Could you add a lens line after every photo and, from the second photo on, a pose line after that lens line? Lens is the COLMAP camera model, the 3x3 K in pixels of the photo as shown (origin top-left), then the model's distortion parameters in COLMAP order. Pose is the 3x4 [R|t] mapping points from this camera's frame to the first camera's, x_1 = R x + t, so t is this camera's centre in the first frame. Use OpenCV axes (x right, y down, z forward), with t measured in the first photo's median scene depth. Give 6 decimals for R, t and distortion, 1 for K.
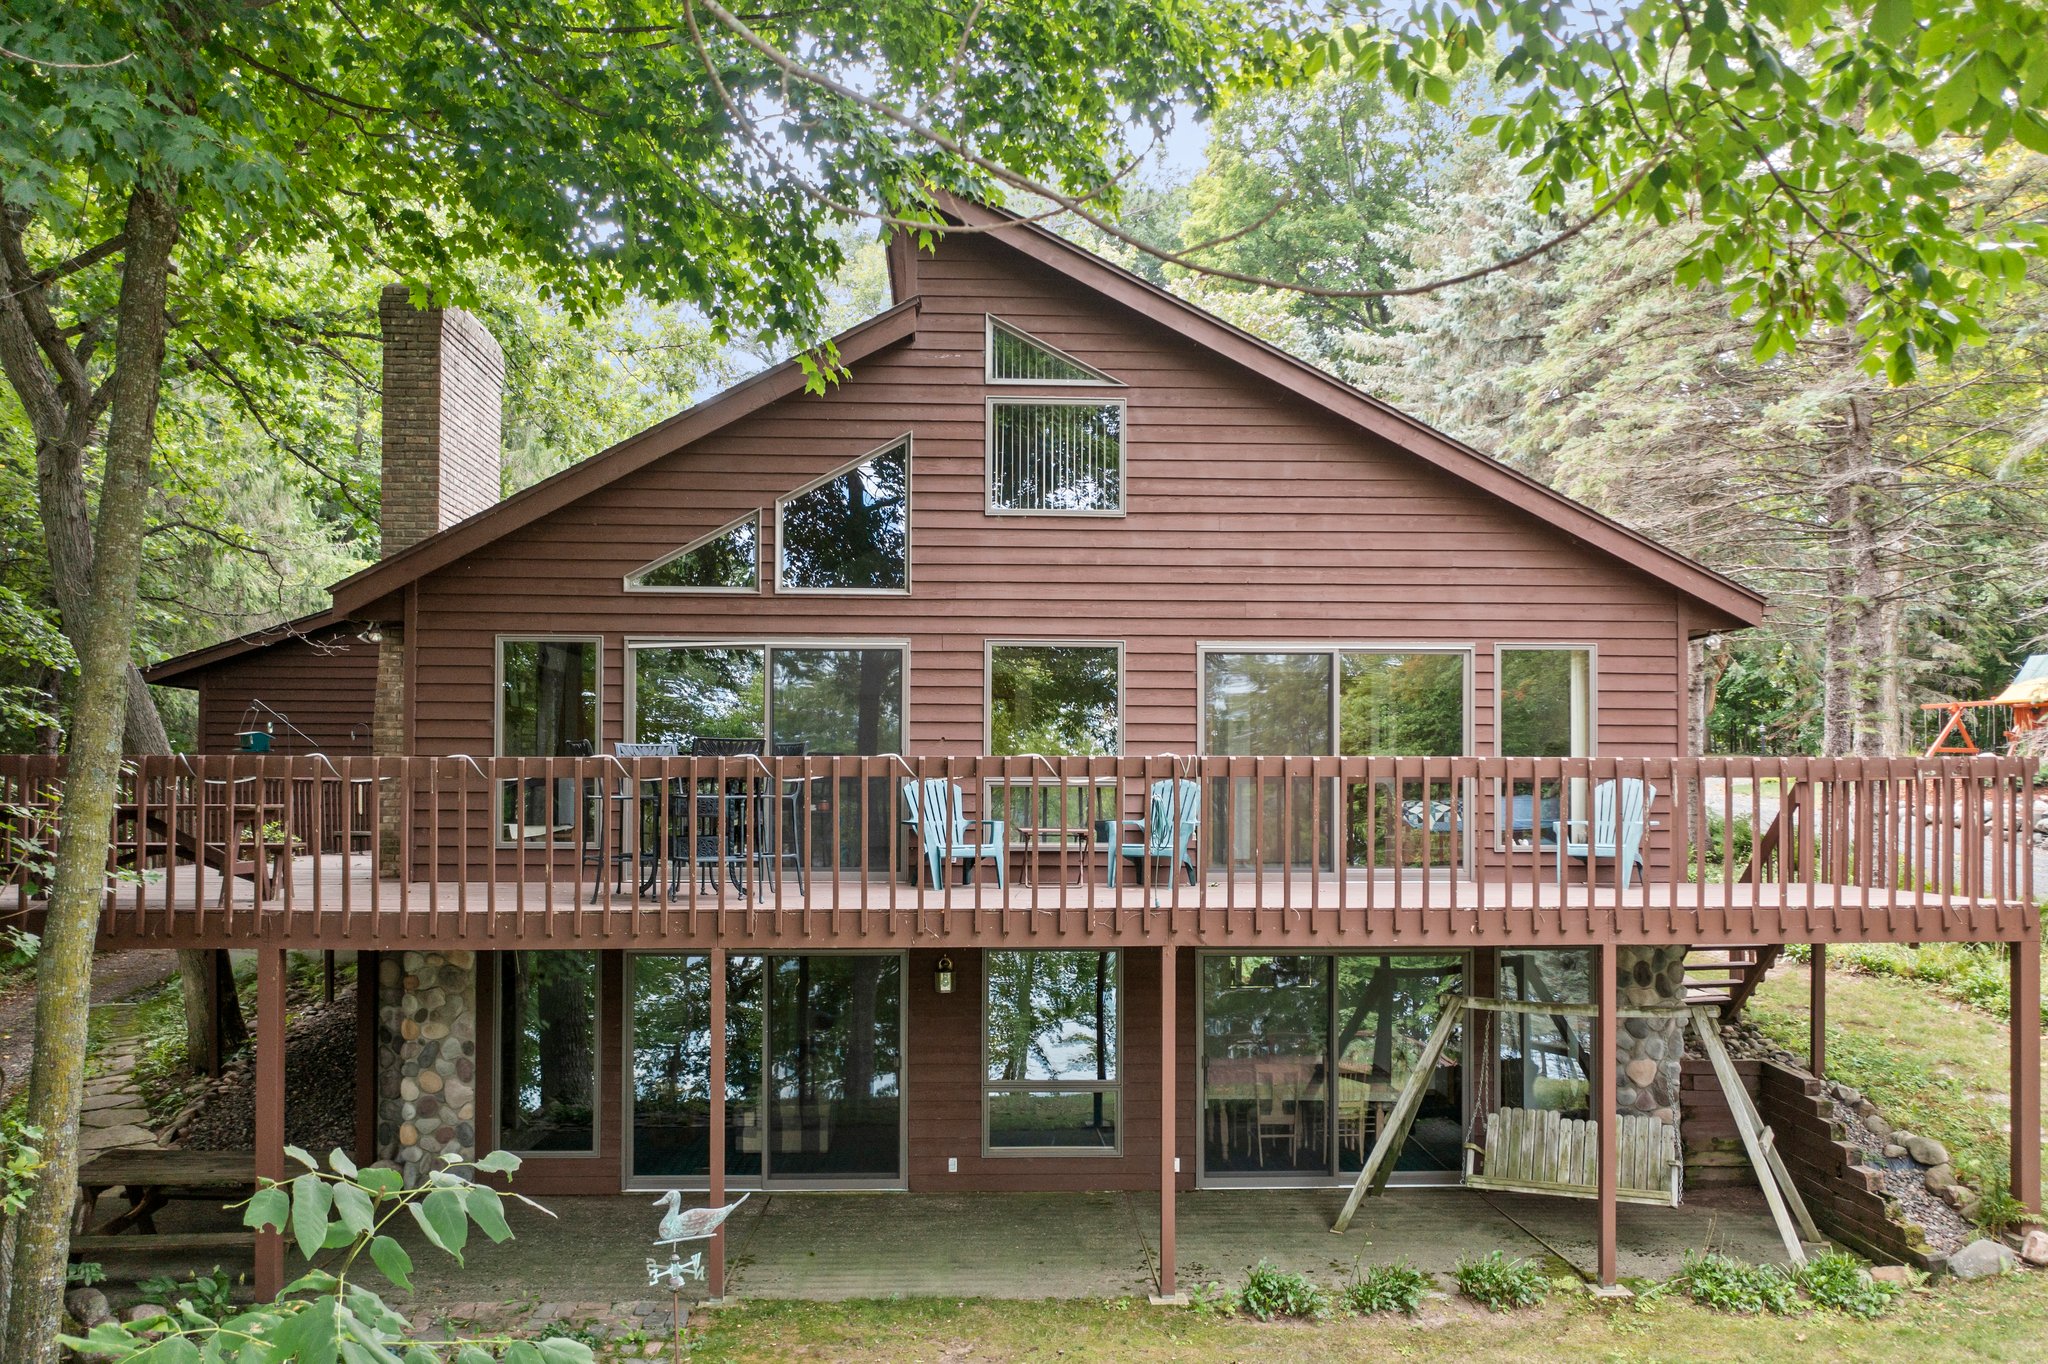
lens RADIAL K [[1642.5, 0, 1030.2], [0, 1642.5, 682.5], [0, 0, 1]] dist [-0.006260, -0.002508]
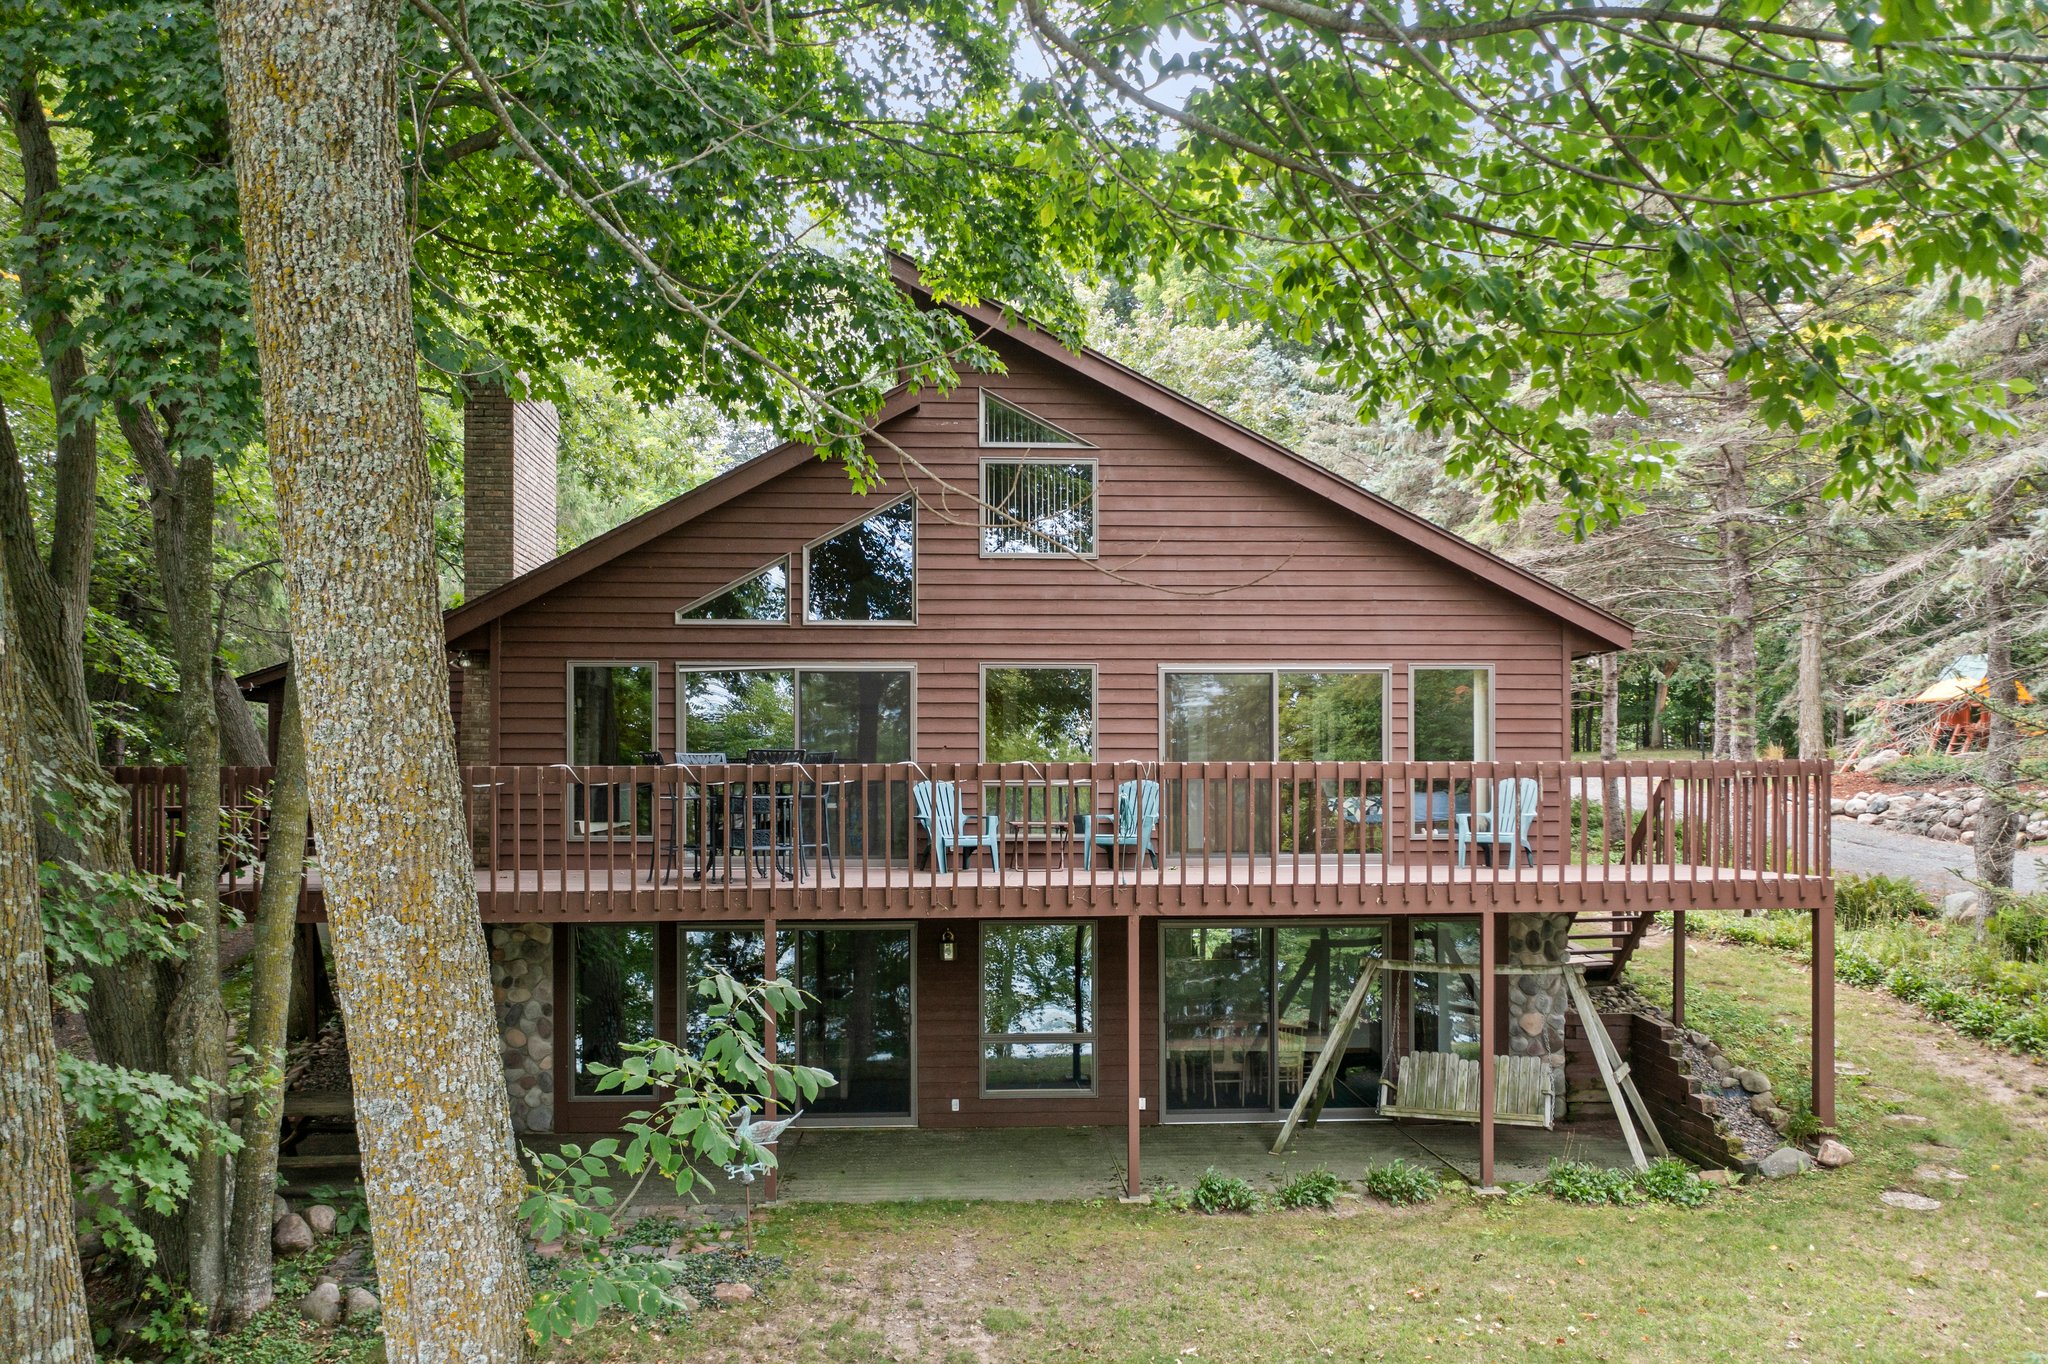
lens RADIAL K [[1641.7, 0, 1018.6], [0, 1641.7, 681.9], [0, 0, 1]] dist [-0.007215, 0.005424]
pose [[0.999962, -0.004953, 0.007175, -0.009206], [0.004937, 0.999985, 0.002307, -0.017481], [-0.007186, -0.002272, 0.999972, -0.212074]]
